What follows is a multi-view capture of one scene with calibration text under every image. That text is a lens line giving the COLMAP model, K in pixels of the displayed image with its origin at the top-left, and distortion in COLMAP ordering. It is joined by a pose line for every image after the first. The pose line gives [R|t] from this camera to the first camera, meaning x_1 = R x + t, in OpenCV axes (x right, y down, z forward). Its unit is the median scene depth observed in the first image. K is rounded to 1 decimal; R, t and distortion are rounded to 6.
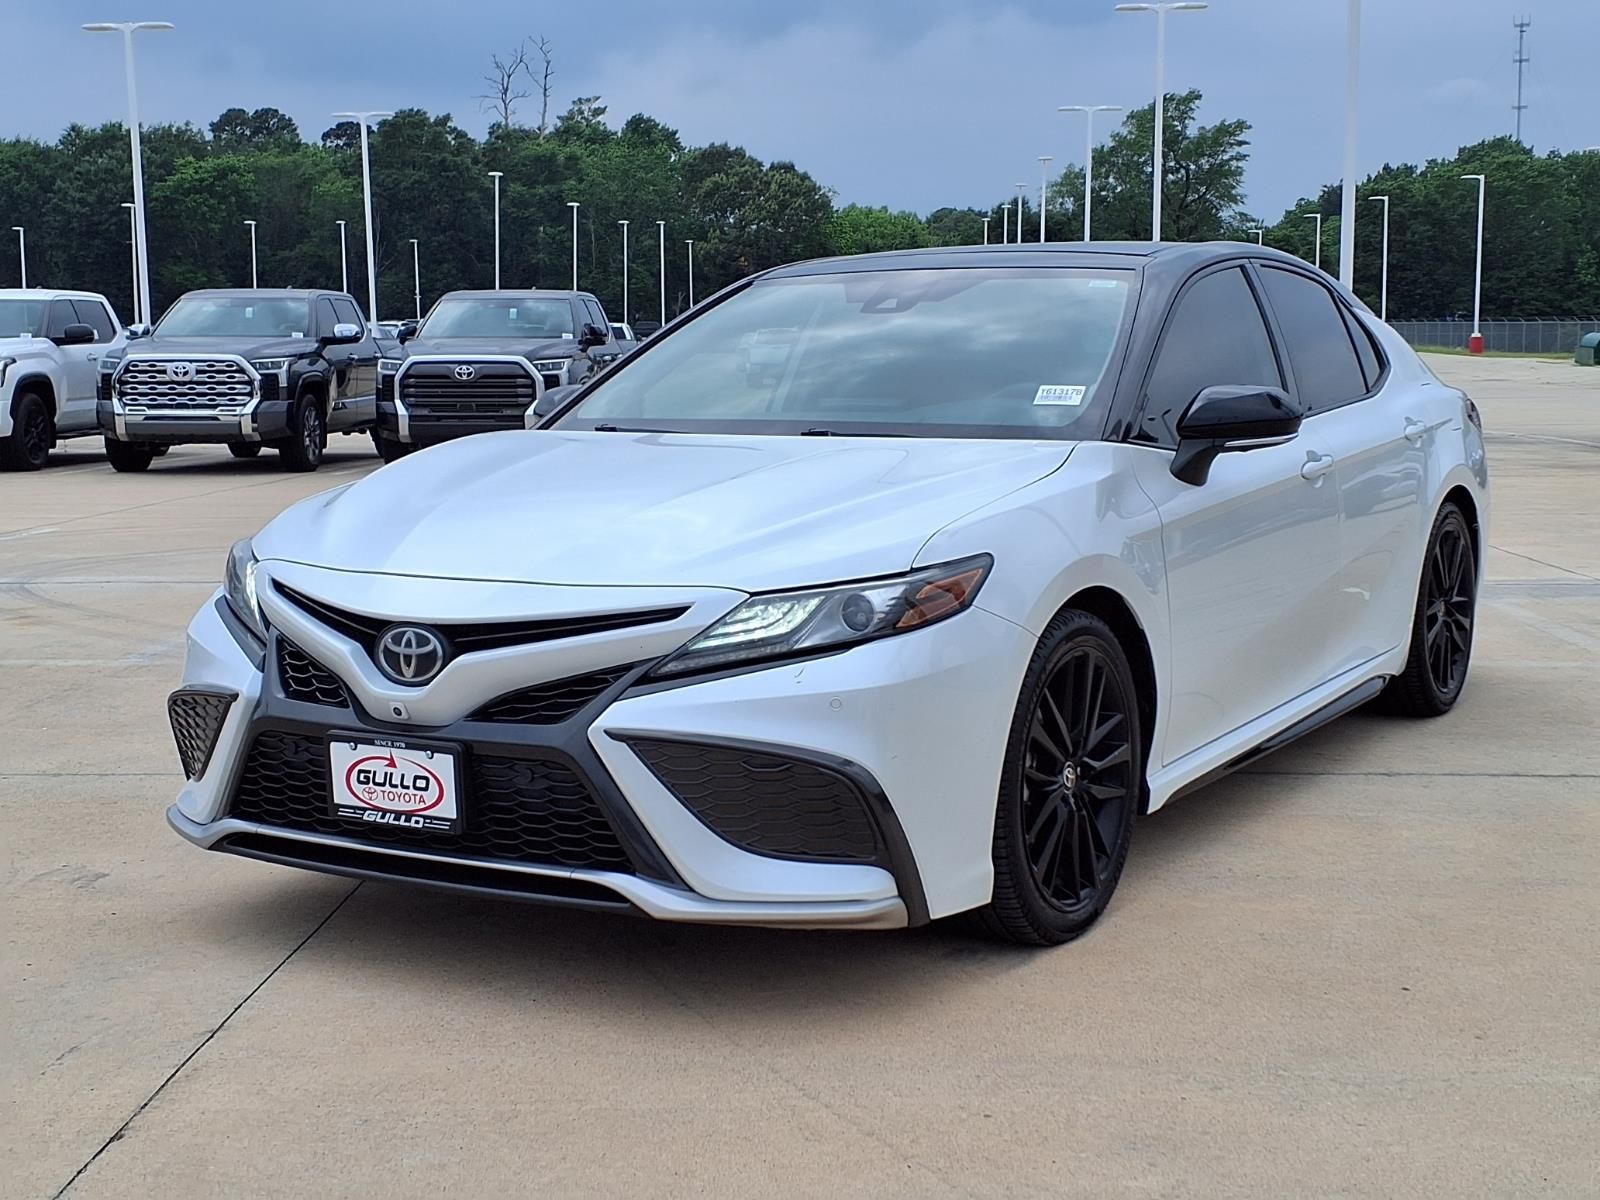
lens RADIAL K [[2040.9, 0, 808.9], [0, 2040.9, 608.7], [0, 0, 1]] dist [0.149681, 0.000000]
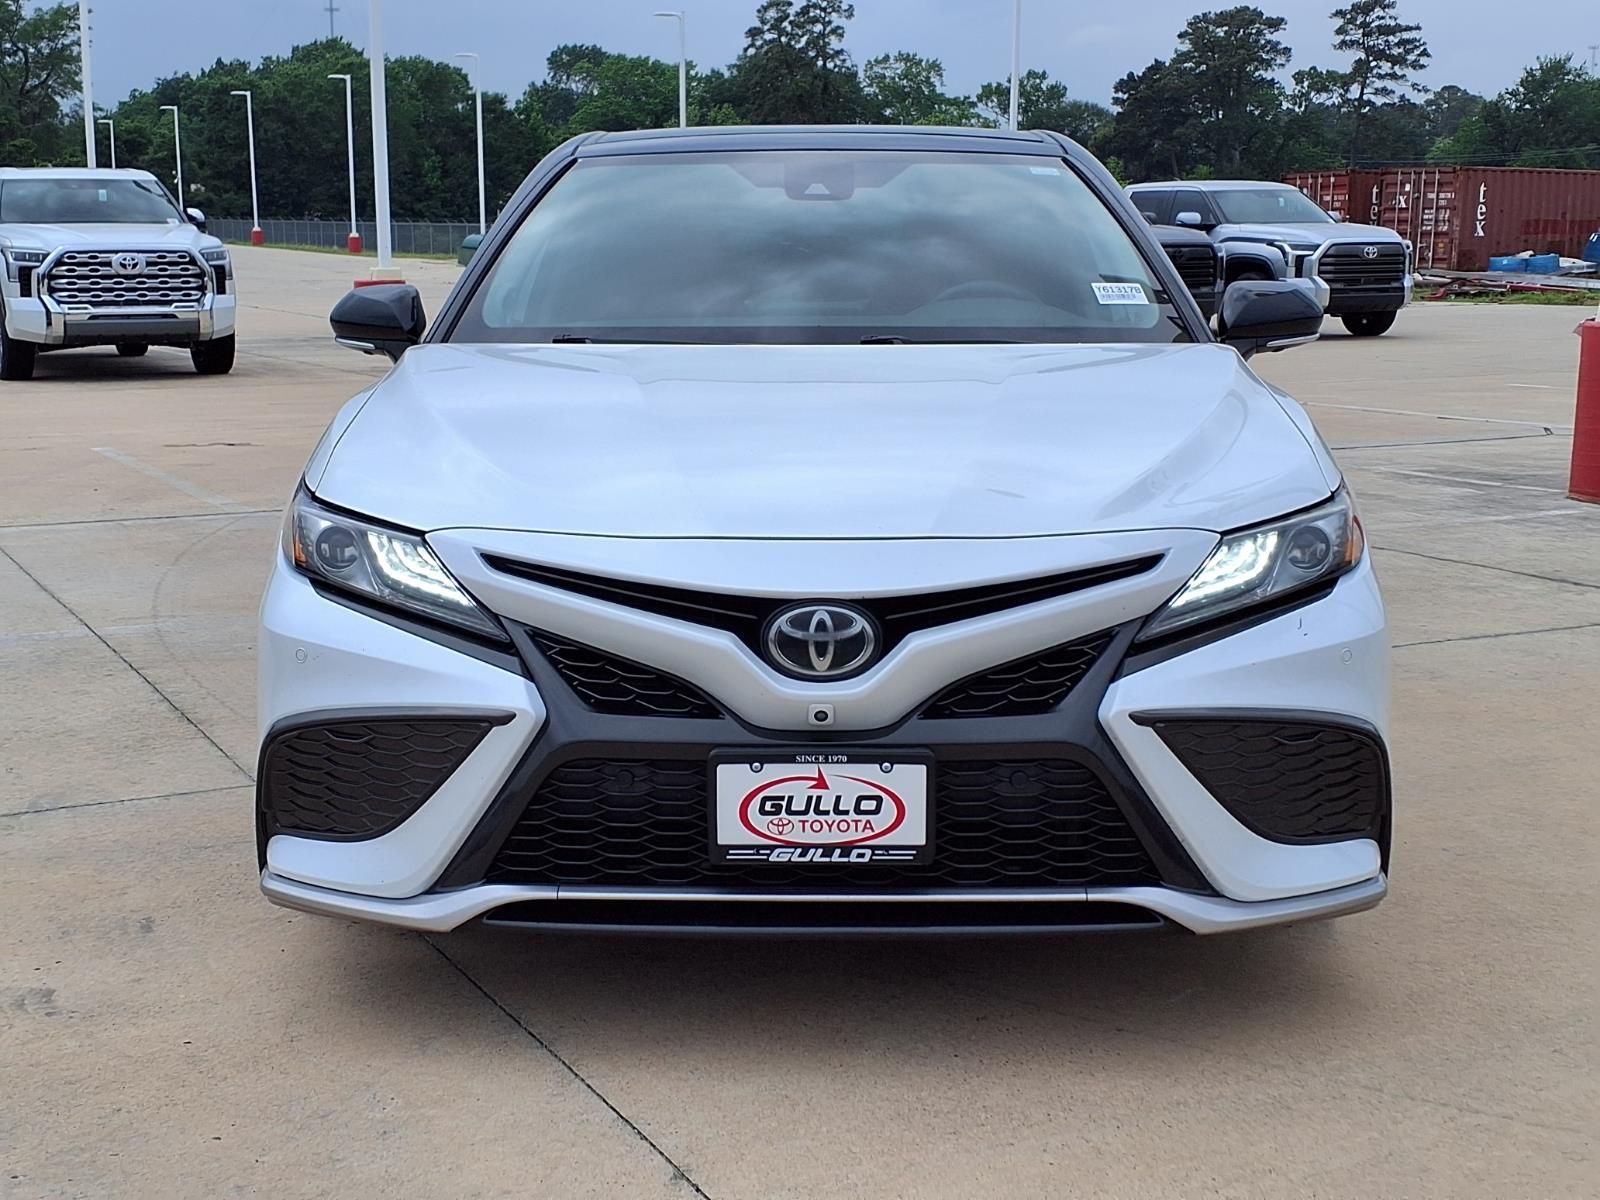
lens RADIAL K [[2040.9, 0, 778.7], [0, 2040.9, 665.4], [0, 0, 1]] dist [0.149681, 0.000000]
pose [[0.872424, -0.091113, 0.480182, -0.577435], [0.055830, 0.994617, 0.087289, -0.036111], [-0.485551, -0.049344, 0.872815, 0.343952]]
